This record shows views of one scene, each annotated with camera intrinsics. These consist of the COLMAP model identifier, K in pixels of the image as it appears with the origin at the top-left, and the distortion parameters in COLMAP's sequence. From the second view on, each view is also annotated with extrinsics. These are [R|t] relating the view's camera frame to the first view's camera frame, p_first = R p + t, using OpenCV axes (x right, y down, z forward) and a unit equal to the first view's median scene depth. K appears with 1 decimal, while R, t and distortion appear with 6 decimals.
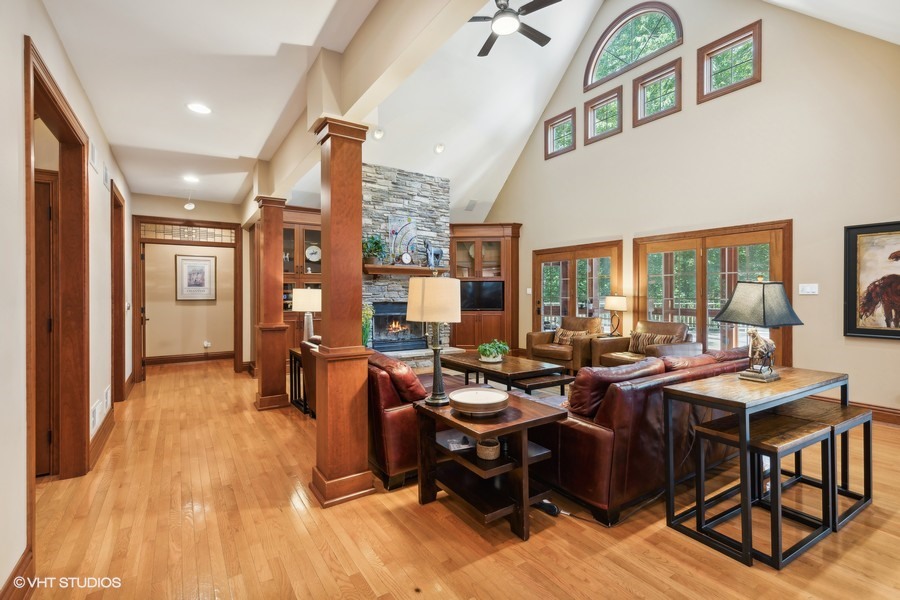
lens RADIAL K [[430.0, 0, 435.9], [0, 430.0, 293.8], [0, 0, 1]] dist [0.003747, -0.000427]
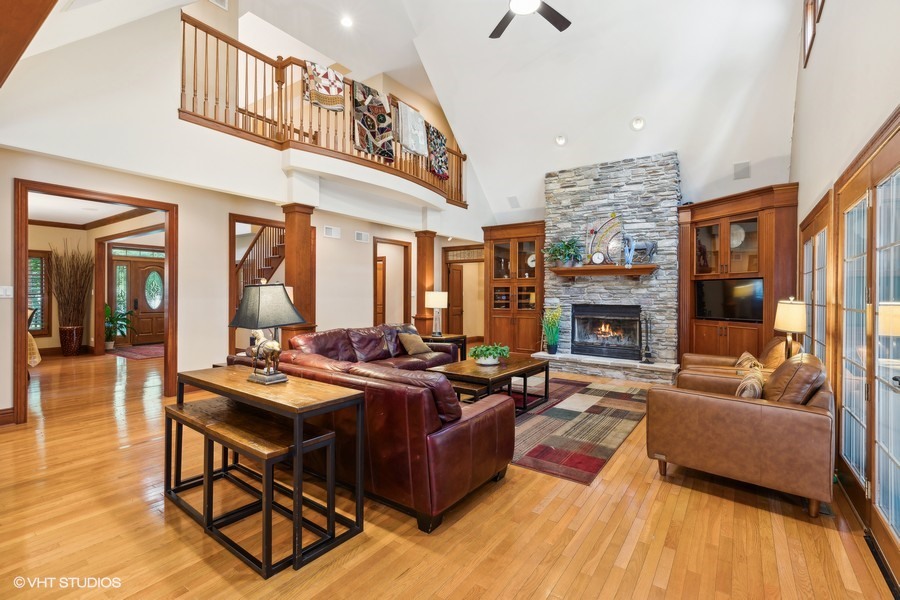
lens RADIAL K [[403.1, 0, 444.3], [0, 403.1, 297.5], [0, 0, 1]] dist [0.002680, -0.001142]
pose [[0.371879, 0.005857, -0.928263, 0.626822], [-0.004196, 0.999980, 0.004629, 0.000911], [0.928272, 0.002173, 0.371896, 0.366459]]
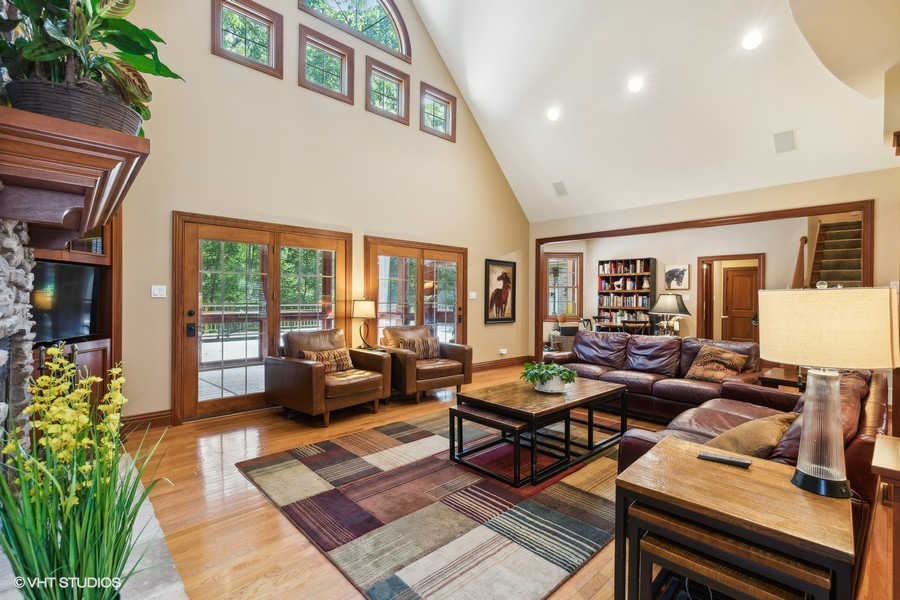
lens RADIAL K [[403.1, 0, 447.7], [0, 403.1, 299.8], [0, 0, 1]] dist [0.002680, -0.001142]
pose [[-0.201844, -0.008024, 0.979385, -0.335972], [-0.008106, 0.999946, 0.006521, -0.002723], [-0.979384, -0.006623, -0.201898, 0.863791]]
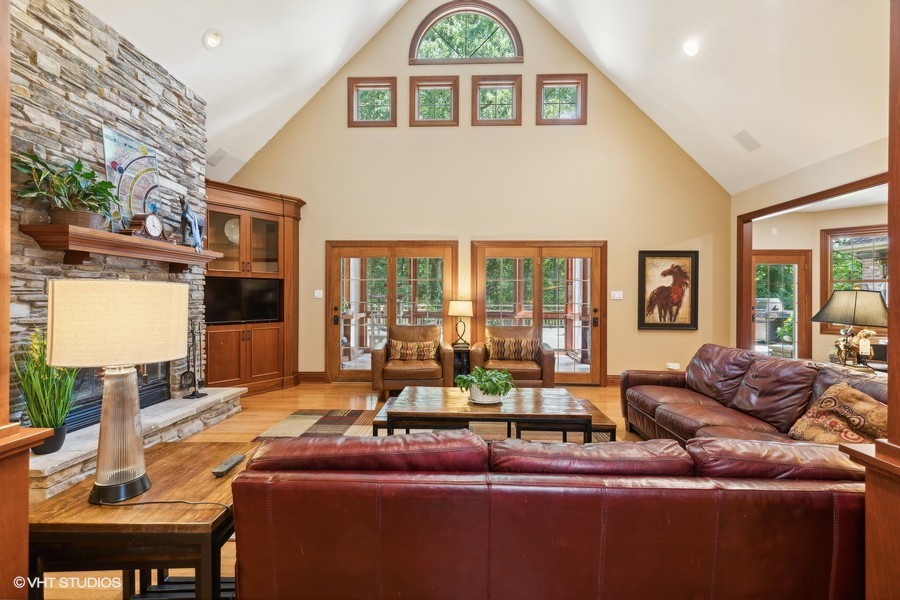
lens RADIAL K [[403.1, 0, 464.2], [0, 403.1, 297.7], [0, 0, 1]] dist [0.002680, -0.001142]
pose [[0.545818, 0.001963, 0.837901, -0.264016], [-0.004605, 0.999989, 0.000657, -0.001403], [-0.837891, -0.004217, 0.545821, 0.449237]]
